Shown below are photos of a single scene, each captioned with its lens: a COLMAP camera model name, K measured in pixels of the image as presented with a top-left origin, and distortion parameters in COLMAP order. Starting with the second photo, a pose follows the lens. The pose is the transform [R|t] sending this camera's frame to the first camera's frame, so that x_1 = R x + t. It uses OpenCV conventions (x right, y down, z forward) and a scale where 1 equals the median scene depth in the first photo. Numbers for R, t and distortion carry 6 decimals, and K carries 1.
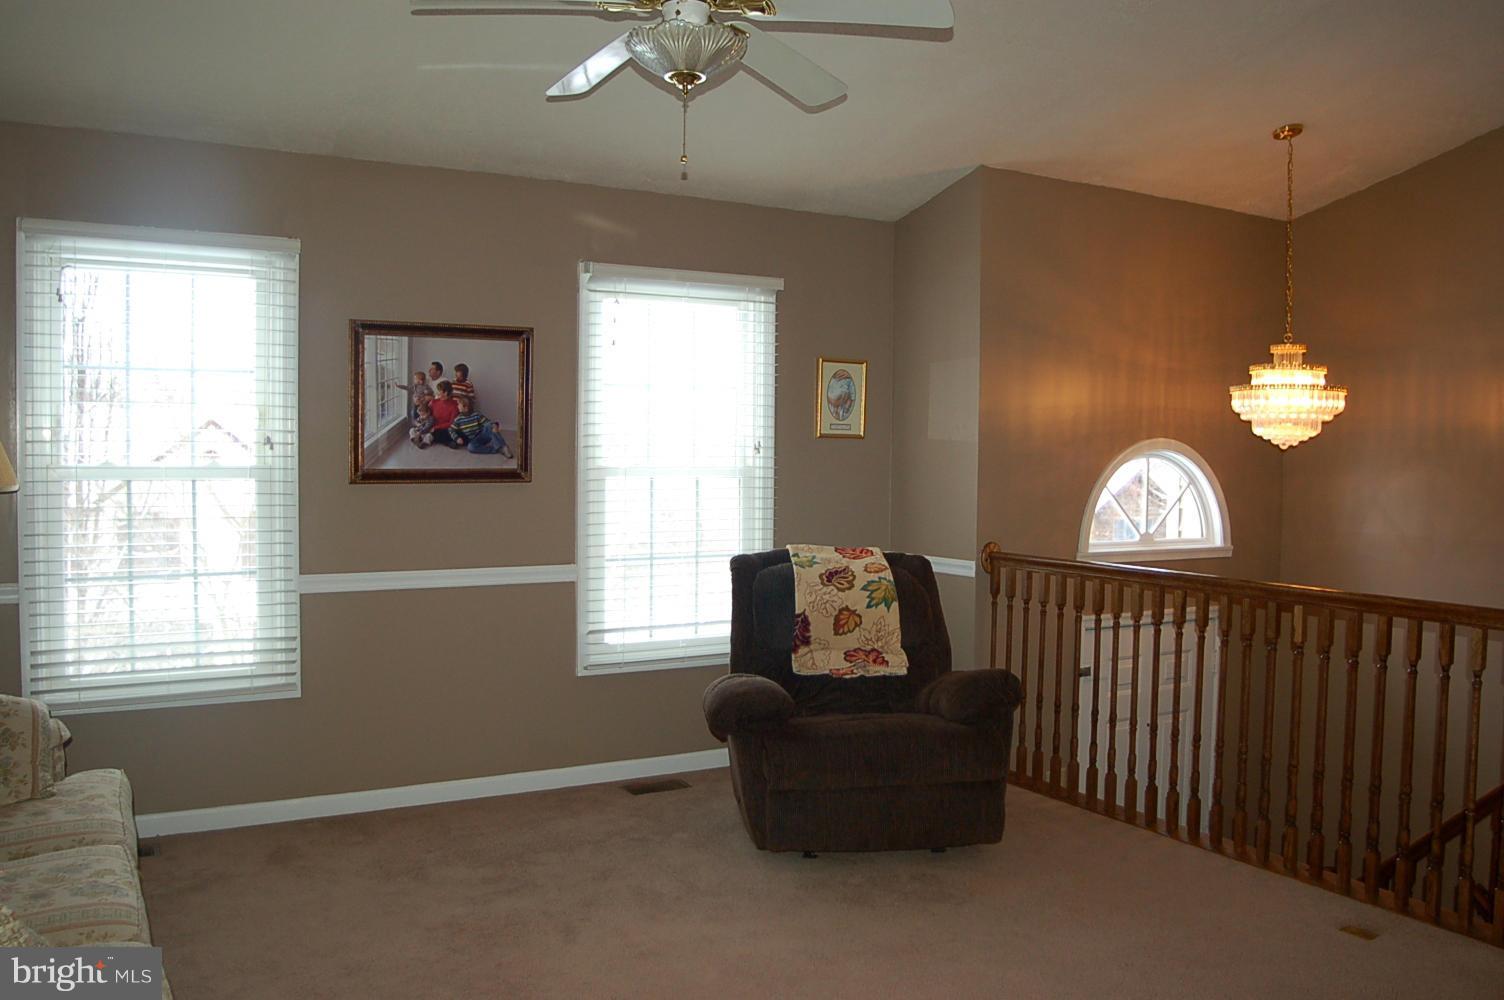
lens RADIAL K [[1280.1, 0, 752.0], [0, 1280.1, 500.0], [0, 0, 1]] dist [-0.131262, 0.072185]
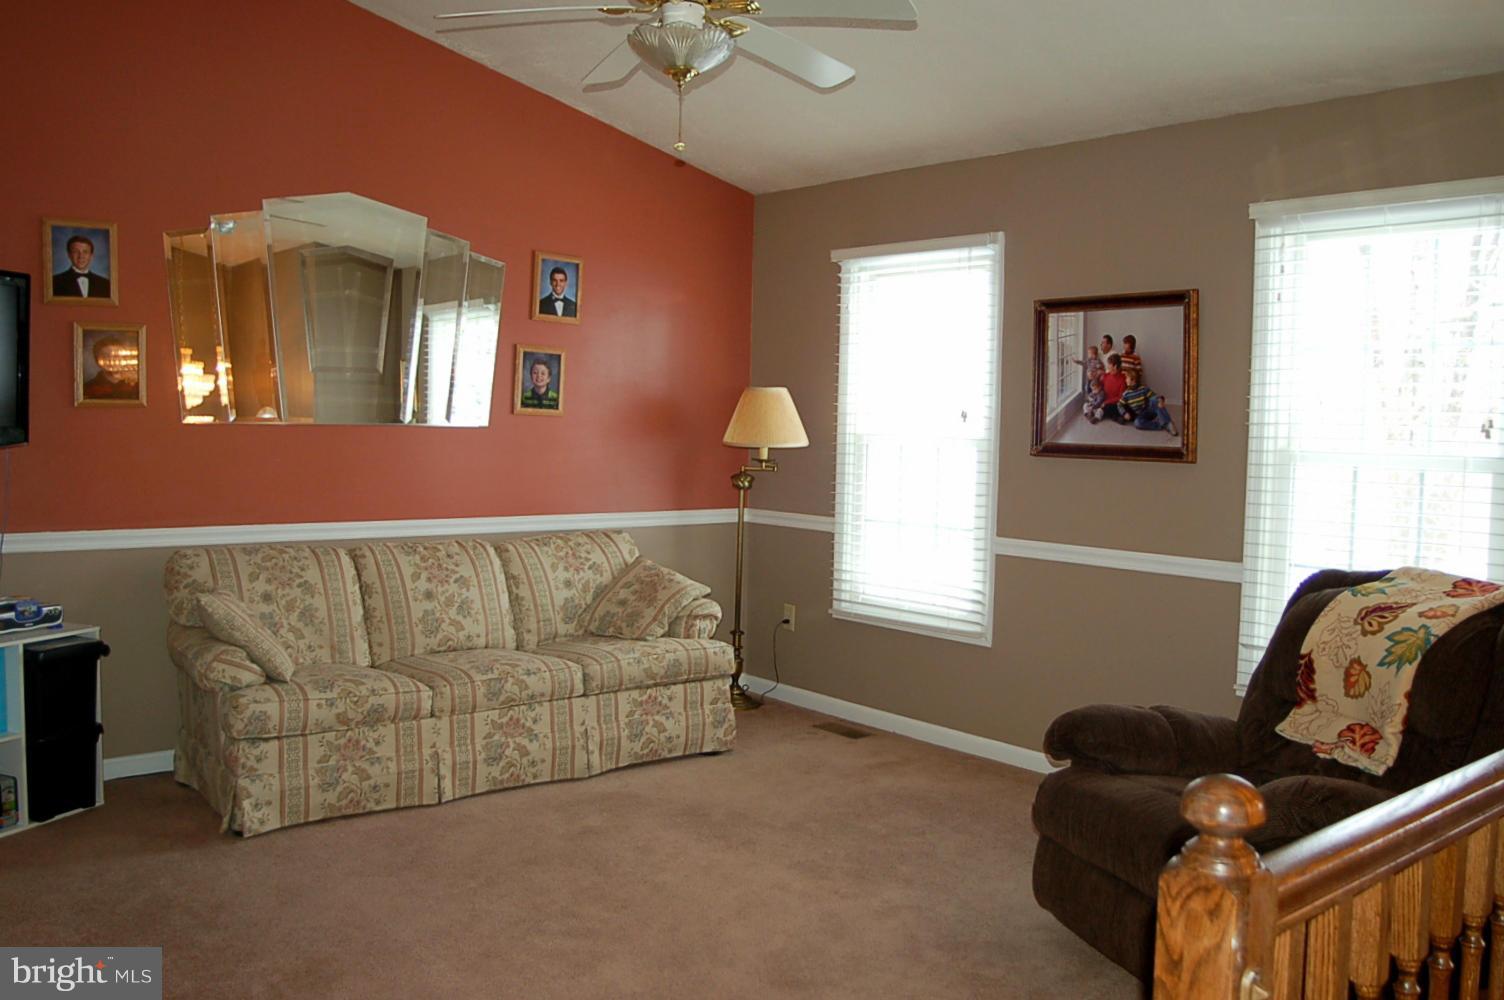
lens RADIAL K [[1280.1, 0, 752.0], [0, 1280.1, 500.0], [0, 0, 1]] dist [-0.131262, 0.072185]
pose [[0.156135, 0.054333, -0.986240, 0.671836], [-0.064839, 0.996896, 0.044655, -0.008043], [0.985605, 0.056975, 0.159173, 0.580913]]
